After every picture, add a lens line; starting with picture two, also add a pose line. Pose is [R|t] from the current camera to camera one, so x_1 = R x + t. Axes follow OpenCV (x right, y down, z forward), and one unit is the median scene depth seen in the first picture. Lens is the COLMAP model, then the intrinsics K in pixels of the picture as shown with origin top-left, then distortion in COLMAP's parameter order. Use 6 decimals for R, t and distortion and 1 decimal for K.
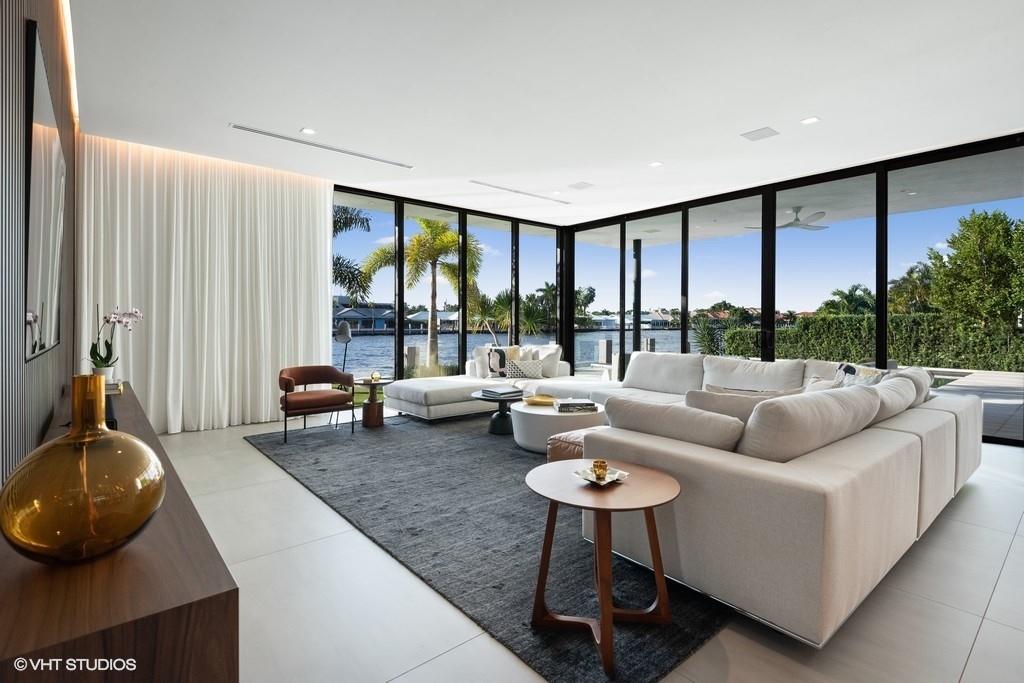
lens RADIAL K [[491.9, 0, 503.5], [0, 491.9, 324.3], [0, 0, 1]] dist [0.003999, -0.000324]
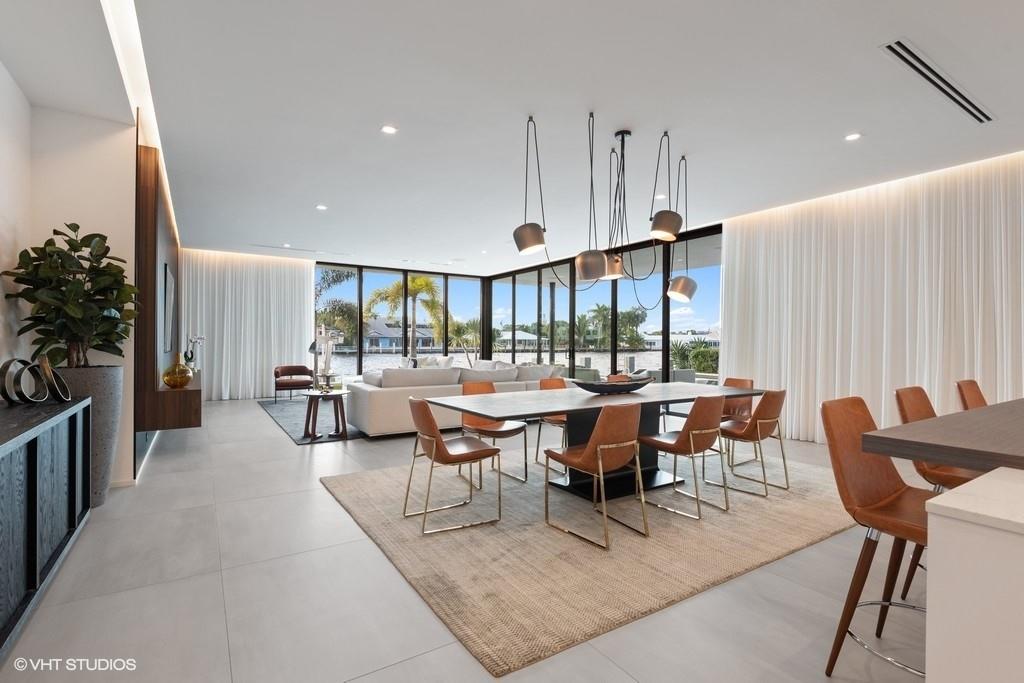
lens RADIAL K [[491.9, 0, 514.4], [0, 491.9, 342.5], [0, 0, 1]] dist [0.003999, -0.000324]
pose [[0.993053, 0.004324, -0.117585, 0.535480], [-0.004597, 0.999987, -0.002049, -0.002358], [0.117575, 0.002575, 0.993061, -0.613378]]
